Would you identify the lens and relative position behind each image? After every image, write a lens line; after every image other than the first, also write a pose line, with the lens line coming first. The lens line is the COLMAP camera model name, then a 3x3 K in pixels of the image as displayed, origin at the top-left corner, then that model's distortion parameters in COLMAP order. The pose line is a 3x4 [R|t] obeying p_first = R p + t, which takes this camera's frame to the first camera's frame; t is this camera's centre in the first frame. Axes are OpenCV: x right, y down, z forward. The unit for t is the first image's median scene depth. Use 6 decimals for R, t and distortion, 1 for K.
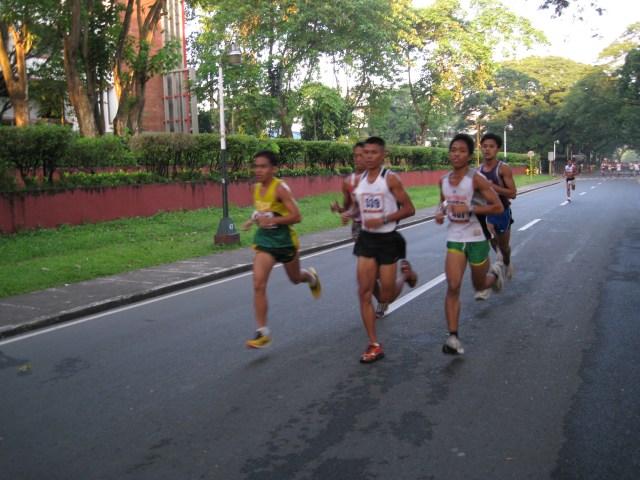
lens RADIAL K [[666.1, 0, 320.0], [0, 666.1, 240.0], [0, 0, 1]] dist [-0.115853, 0.029340]
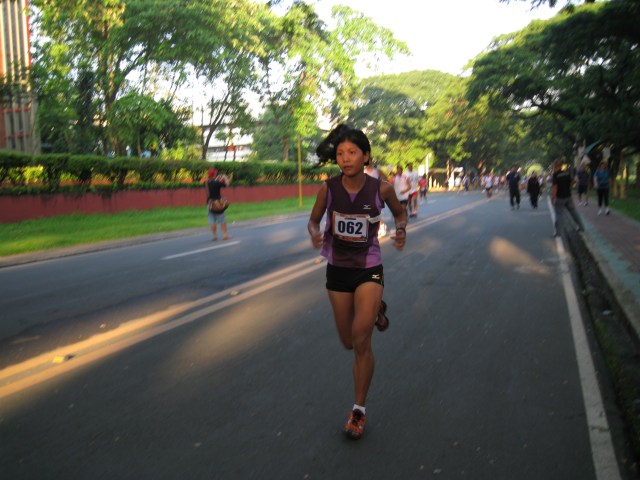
lens RADIAL K [[666.1, 0, 320.0], [0, 666.1, 240.0], [0, 0, 1]] dist [-0.115853, 0.029340]
pose [[0.993242, -0.017735, 0.114699, 0.098695], [0.020662, 0.999489, -0.024375, -0.003738], [-0.114208, 0.026580, 0.993101, 0.047590]]
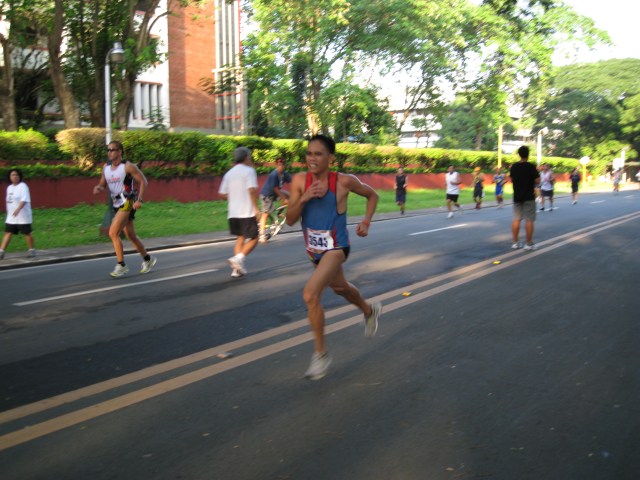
lens RADIAL K [[666.1, 0, 320.0], [0, 666.1, 240.0], [0, 0, 1]] dist [-0.115853, 0.029340]
pose [[0.988567, 0.040771, -0.145166, 0.078041], [-0.040969, 0.999159, 0.001627, -0.001126], [0.145110, 0.004338, 0.989406, 0.011093]]
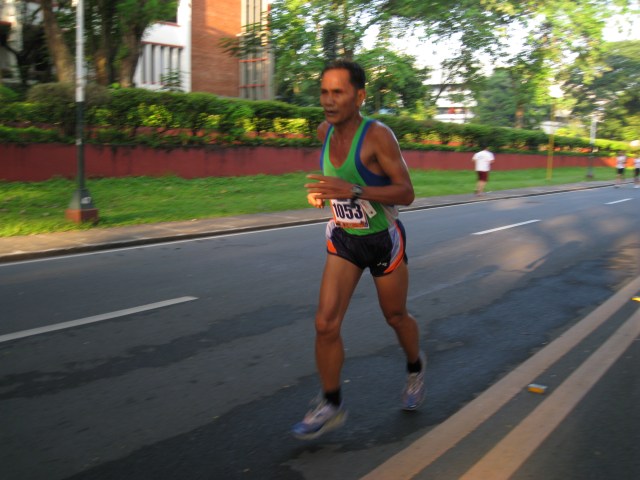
lens RADIAL K [[666.1, 0, 320.0], [0, 666.1, 240.0], [0, 0, 1]] dist [-0.115853, 0.029340]
pose [[0.980531, 0.083567, -0.177695, 0.066764], [-0.077258, 0.996120, 0.042145, -0.006761], [0.180528, -0.027596, 0.983183, 0.068022]]
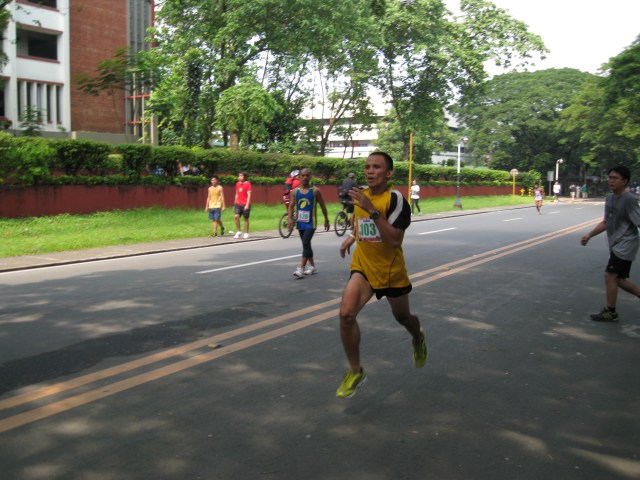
lens RADIAL K [[666.1, 0, 320.0], [0, 666.1, 240.0], [0, 0, 1]] dist [-0.115853, 0.029340]
pose [[0.996215, 0.046498, -0.073446, 0.118408], [-0.047796, 0.998729, -0.016008, -0.011312], [0.072608, 0.019457, 0.997171, 0.083674]]
